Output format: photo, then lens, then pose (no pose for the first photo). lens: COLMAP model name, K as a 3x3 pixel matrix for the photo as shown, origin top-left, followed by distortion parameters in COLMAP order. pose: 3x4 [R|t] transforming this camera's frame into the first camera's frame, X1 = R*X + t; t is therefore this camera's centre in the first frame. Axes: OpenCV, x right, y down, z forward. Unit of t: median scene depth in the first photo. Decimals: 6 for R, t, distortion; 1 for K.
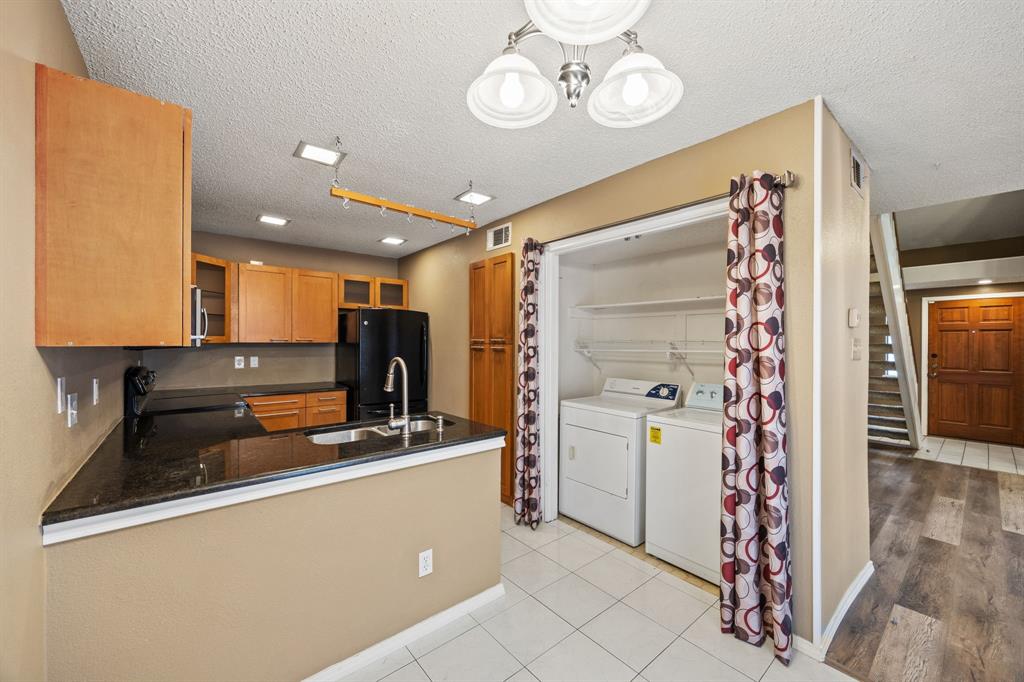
lens RADIAL K [[395.1, 0, 521.6], [0, 395.1, 340.6], [0, 0, 1]] dist [0.000420, -0.000090]
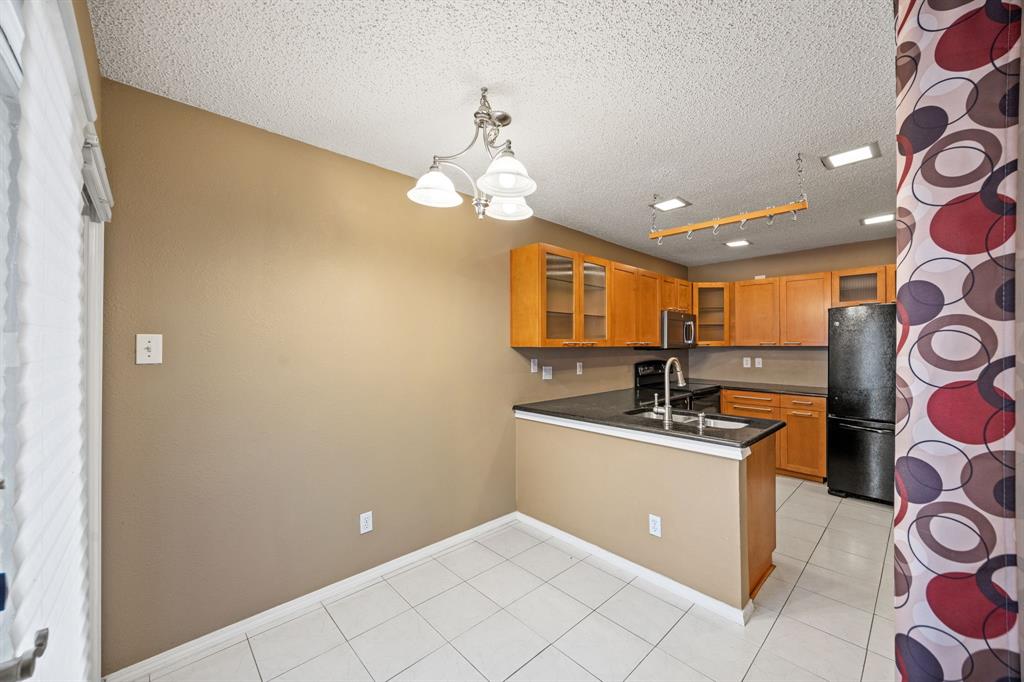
lens RADIAL K [[395.1, 0, 522.3], [0, 395.1, 344.1], [0, 0, 1]] dist [0.000420, -0.000090]
pose [[0.057540, -0.004214, -0.998334, 0.787680], [0.003753, 0.999985, -0.004005, 0.002850], [0.998336, -0.003516, 0.057555, 0.425687]]
